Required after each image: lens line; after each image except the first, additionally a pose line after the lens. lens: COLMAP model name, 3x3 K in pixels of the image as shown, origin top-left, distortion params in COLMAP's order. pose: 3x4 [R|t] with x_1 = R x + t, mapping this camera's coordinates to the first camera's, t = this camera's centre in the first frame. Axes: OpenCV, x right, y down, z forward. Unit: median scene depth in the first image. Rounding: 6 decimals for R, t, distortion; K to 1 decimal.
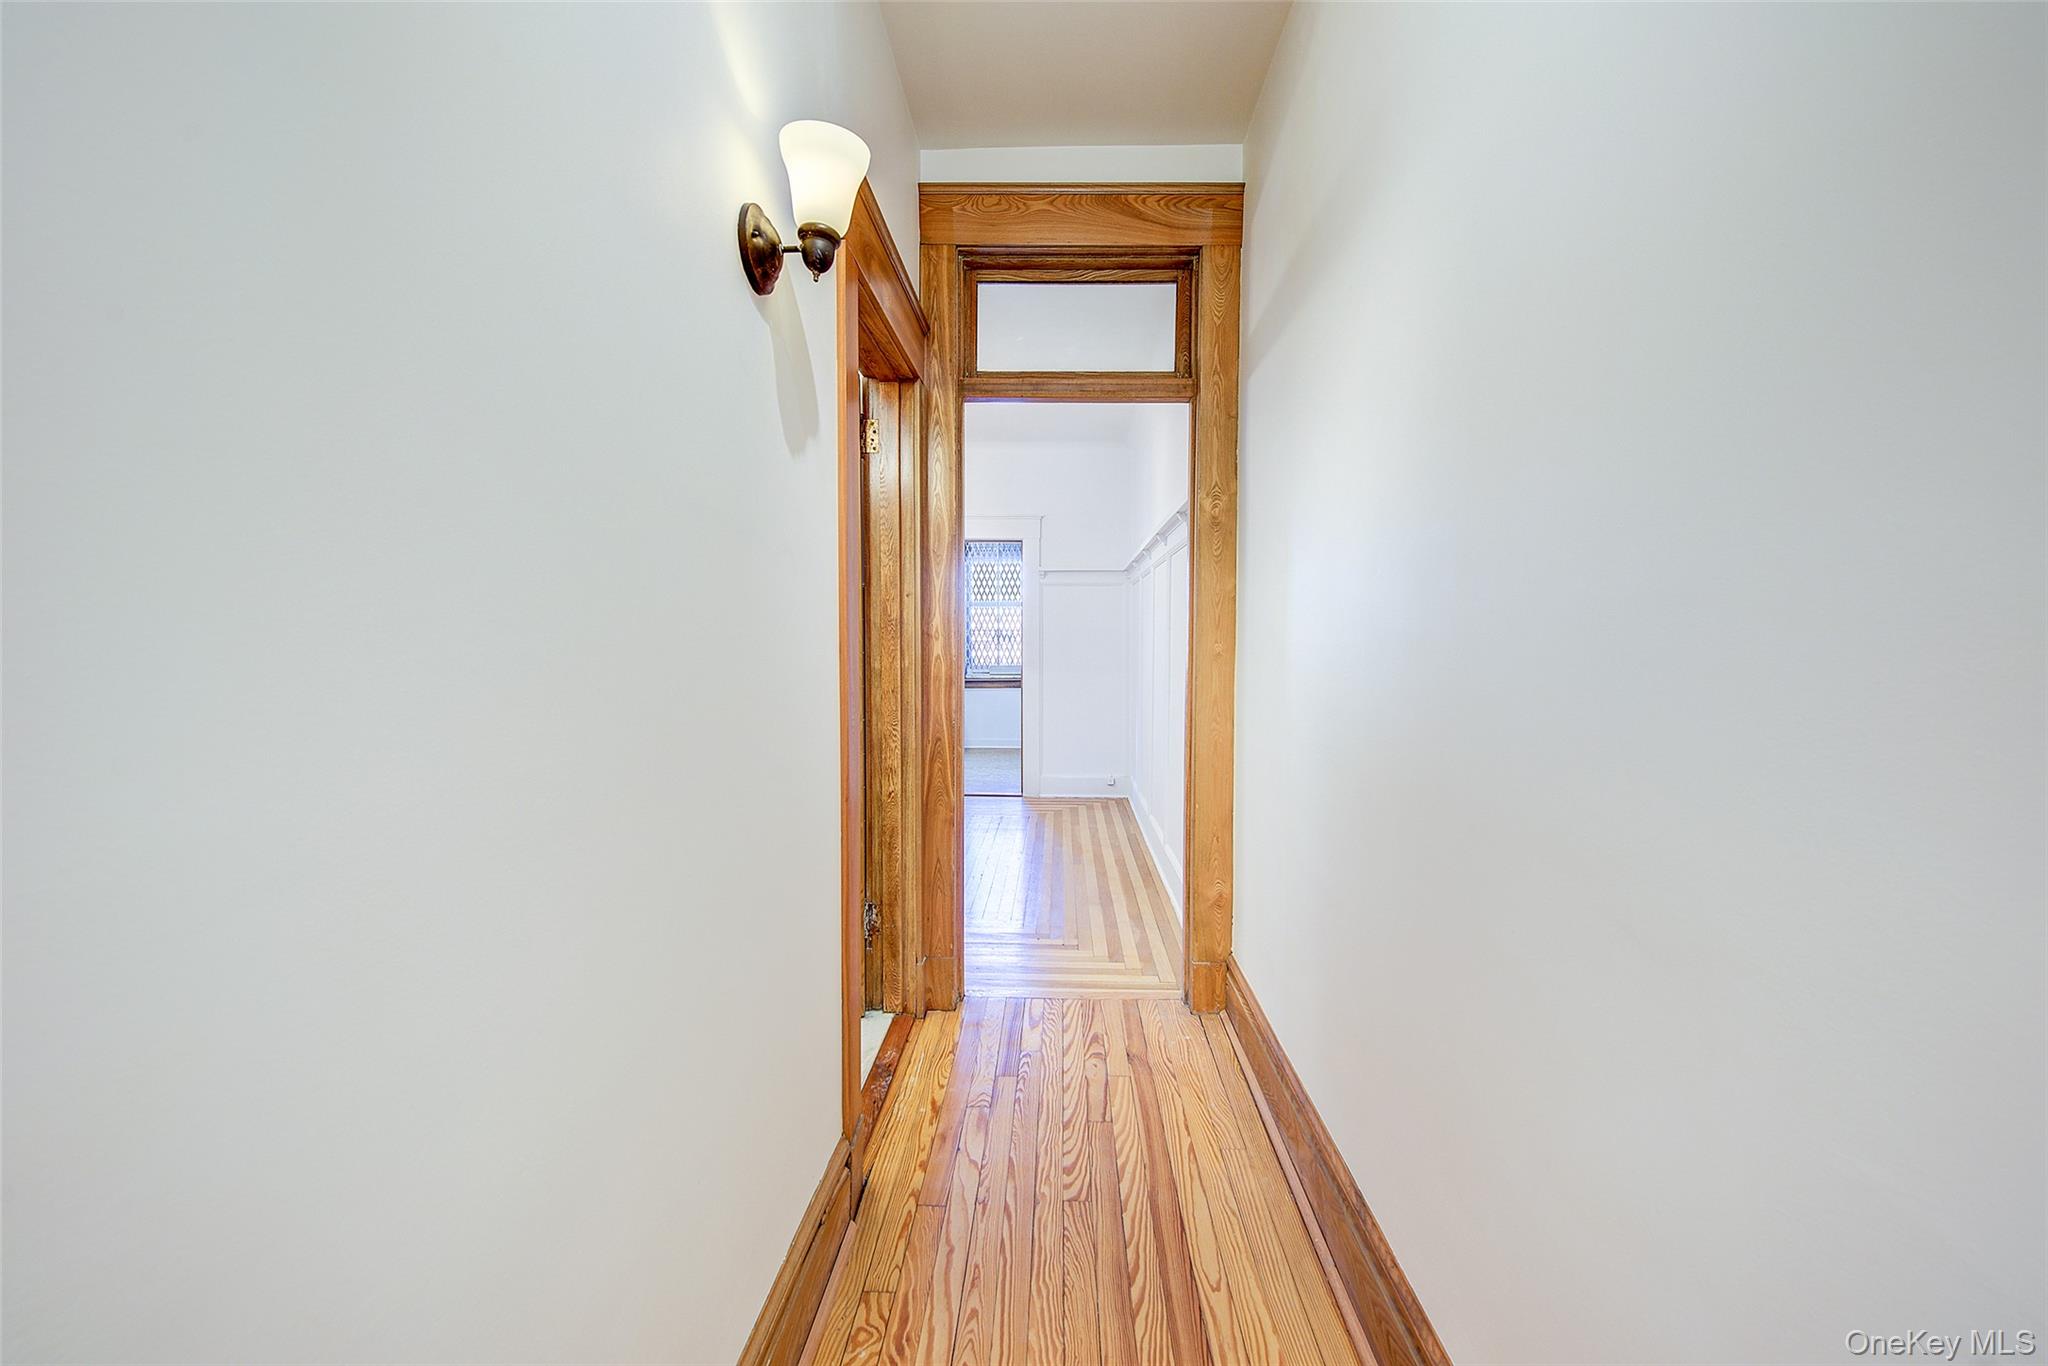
lens RADIAL K [[820.8, 0, 1024.0], [0, 820.8, 683.0], [0, 0, 1]] dist [-0.000403, -0.006728]
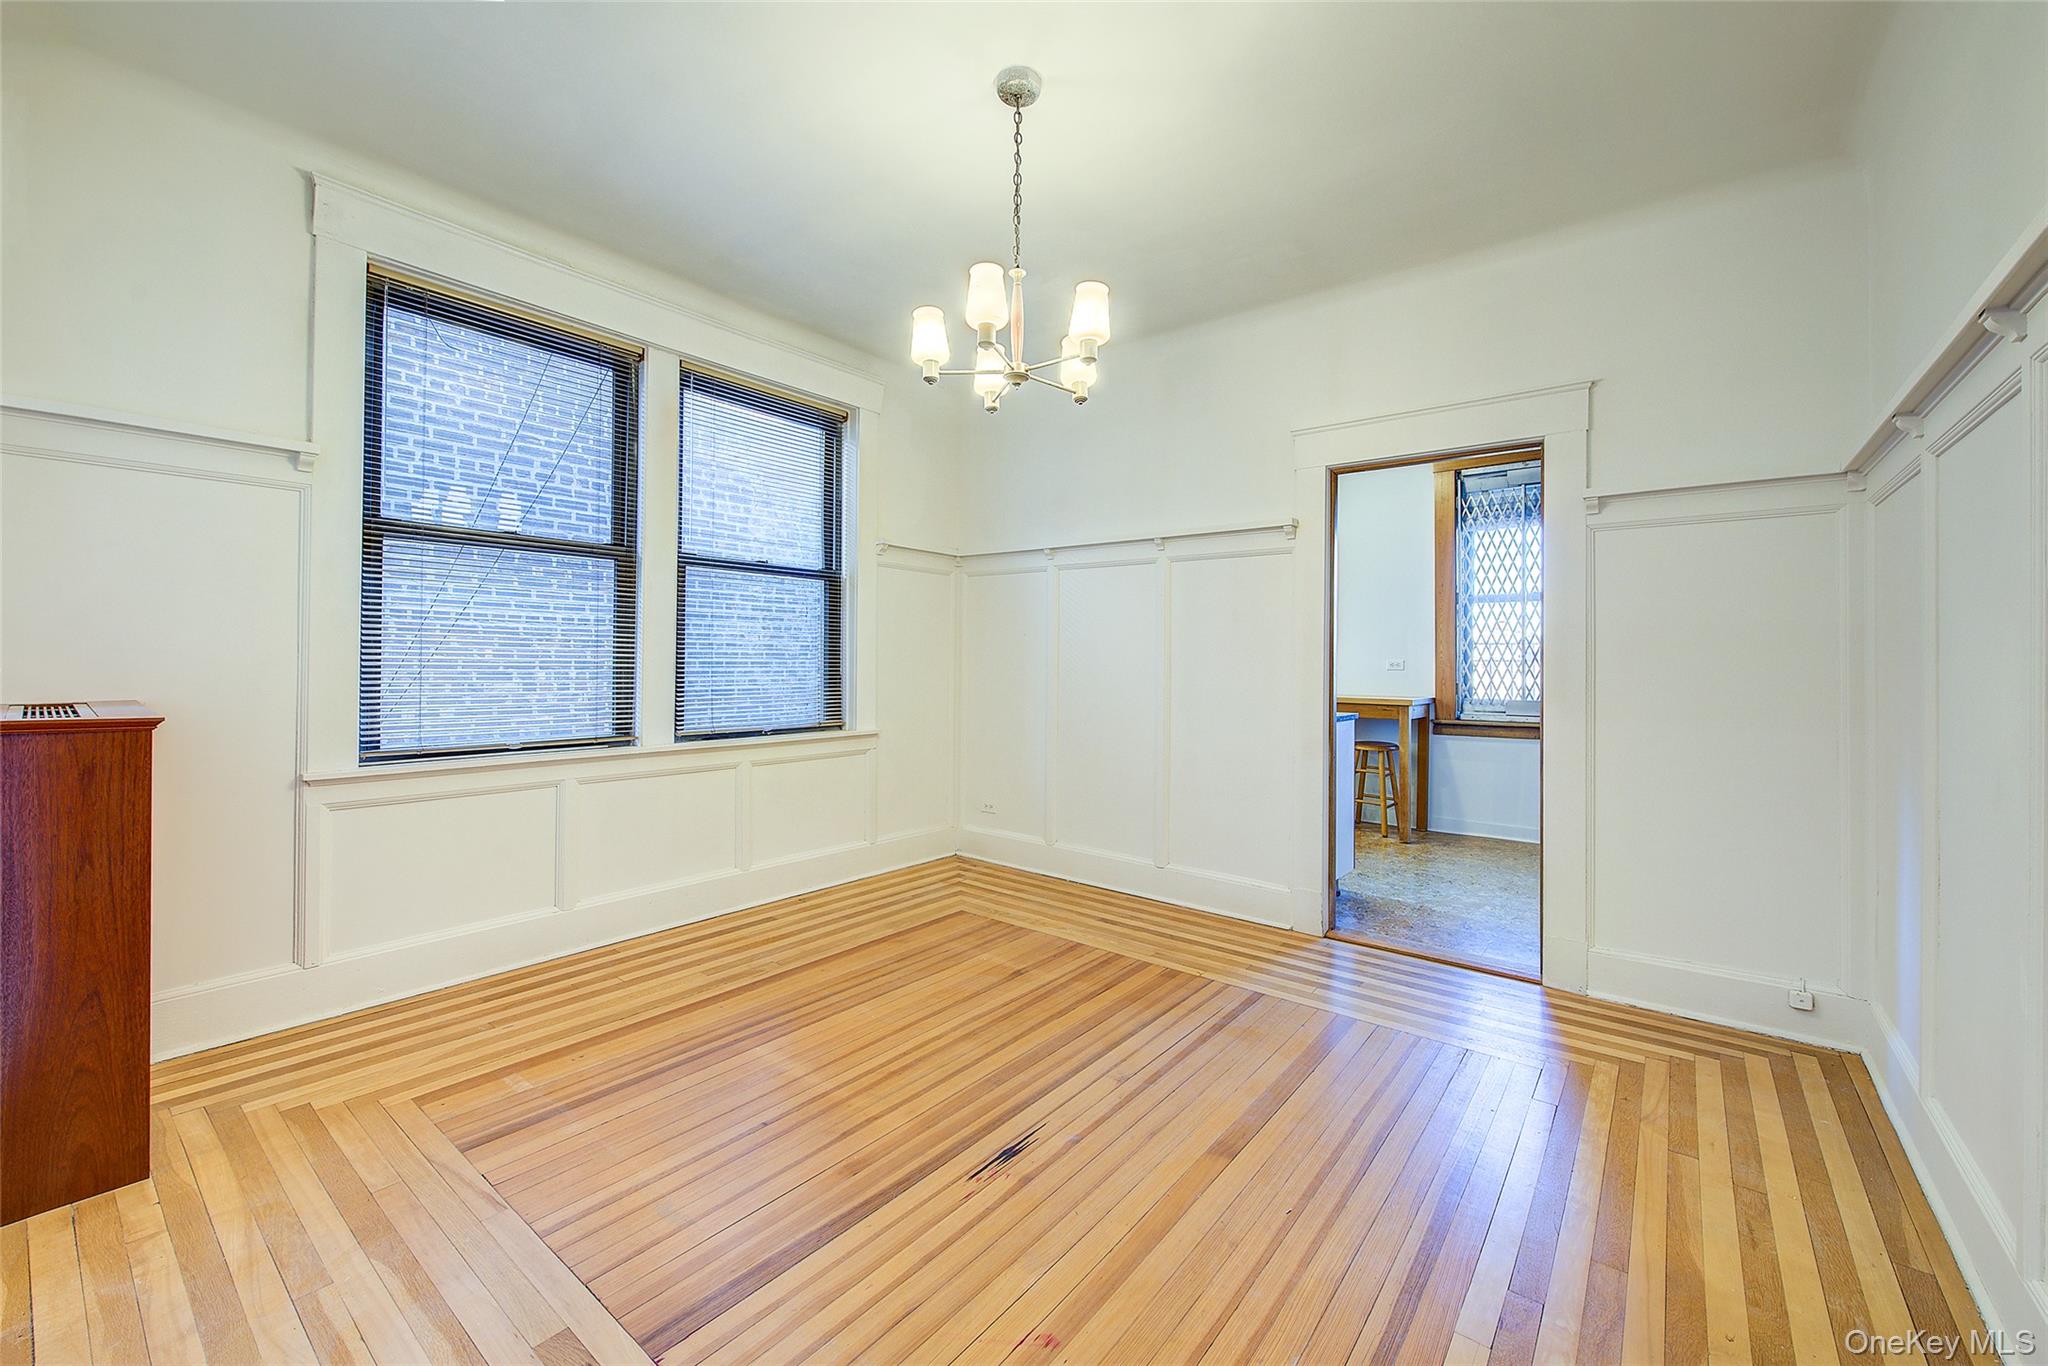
lens RADIAL K [[820.8, 0, 1024.0], [0, 820.8, 683.0], [0, 0, 1]] dist [-0.000403, -0.006728]
pose [[0.810181, -0.004887, -0.586159, 0.033756], [-0.017535, 0.999316, -0.032567, -0.011732], [0.585917, 0.036664, 0.809541, 0.464074]]
